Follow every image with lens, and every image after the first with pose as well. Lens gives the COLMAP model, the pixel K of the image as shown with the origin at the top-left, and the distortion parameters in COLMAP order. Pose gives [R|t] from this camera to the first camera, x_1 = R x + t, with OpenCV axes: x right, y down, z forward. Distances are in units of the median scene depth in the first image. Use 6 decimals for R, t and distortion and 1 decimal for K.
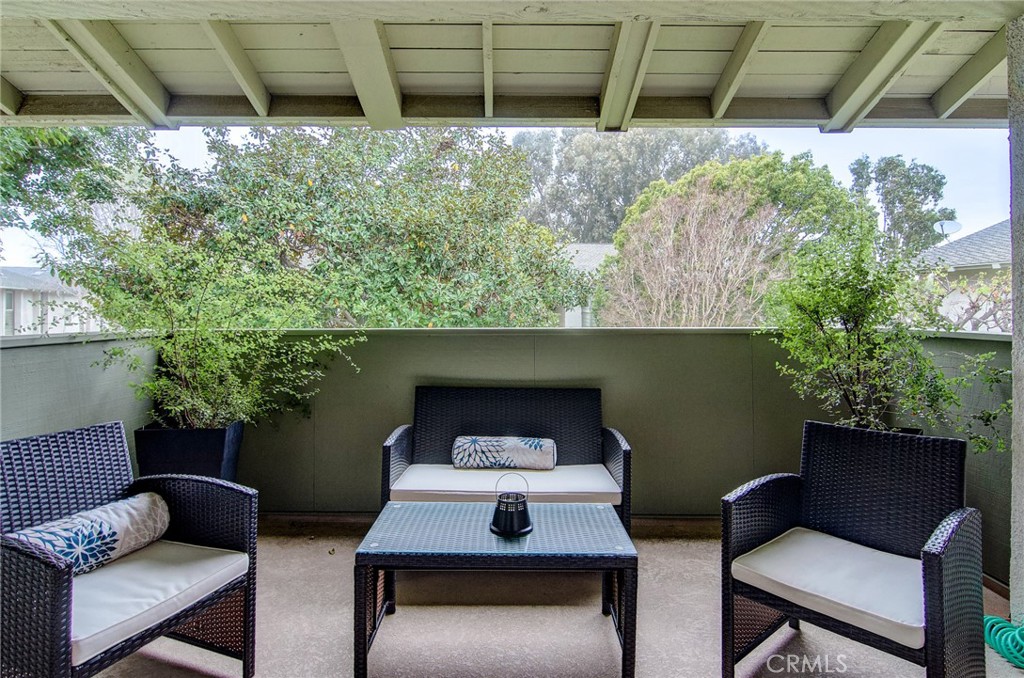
lens RADIAL K [[544.2, 0, 497.4], [0, 544.2, 310.1], [0, 0, 1]] dist [0.007051, -0.001577]
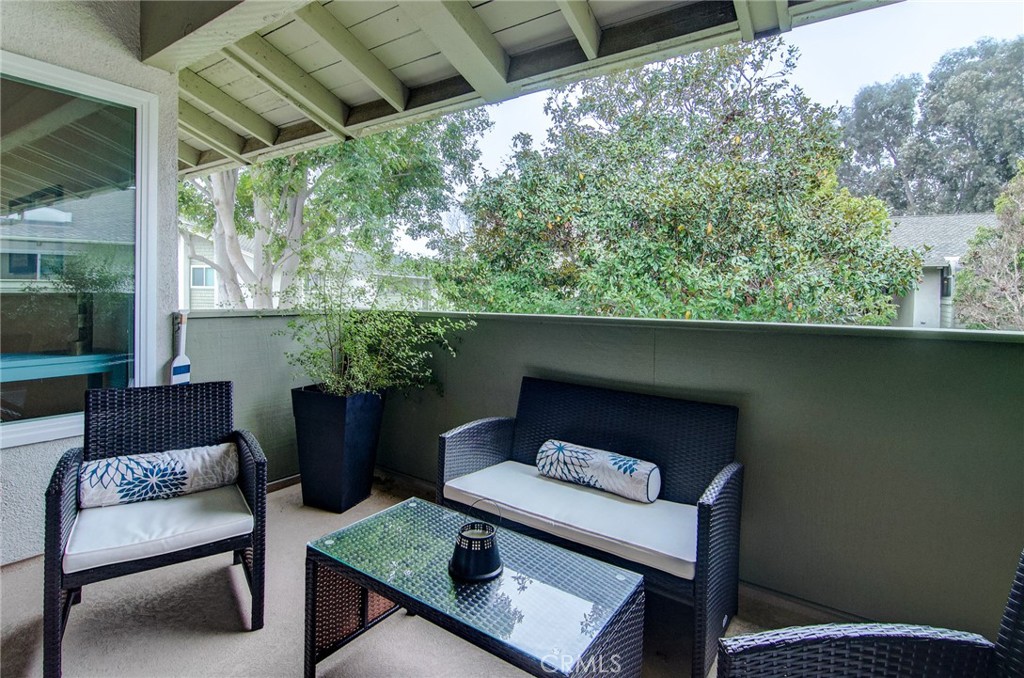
lens RADIAL K [[509.7, 0, 491.5], [0, 509.7, 311.3], [0, 0, 1]] dist [0.013793, -0.011570]
pose [[0.825773, 0.029718, -0.563220, 0.098431], [-0.014143, 0.999388, 0.031998, 0.000539], [0.563826, -0.018458, 0.825687, 0.088402]]
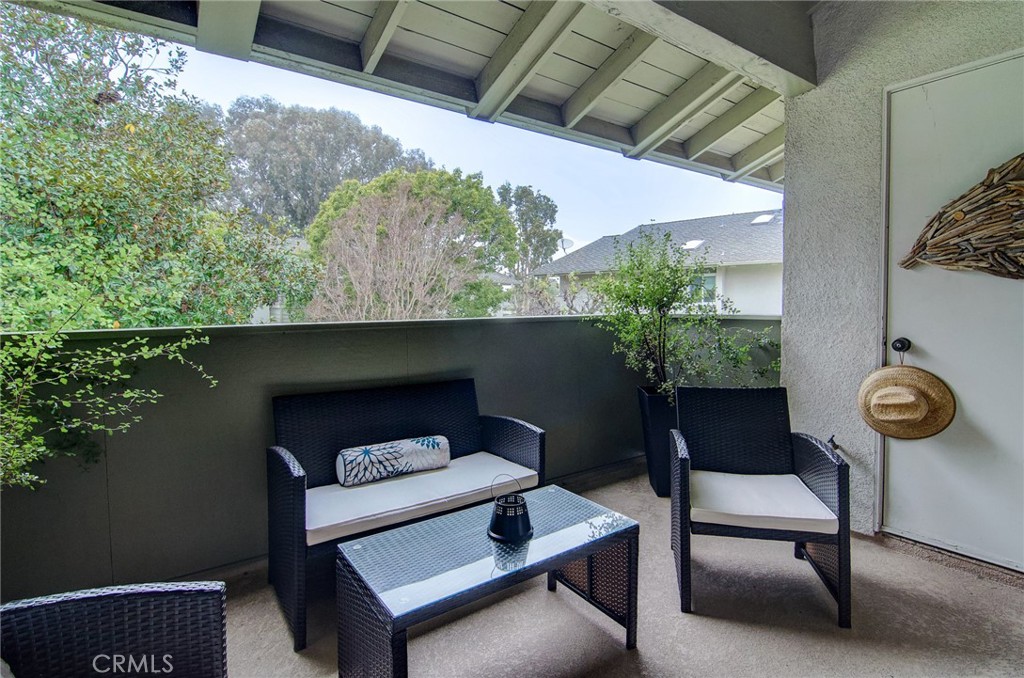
lens RADIAL K [[509.7, 0, 507.3], [0, 509.7, 330.4], [0, 0, 1]] dist [0.013793, -0.011570]
pose [[0.807523, -0.035804, 0.588748, -0.104566], [0.007577, 0.998703, 0.050342, 0.002738], [-0.589787, -0.036191, 0.806747, 0.068776]]
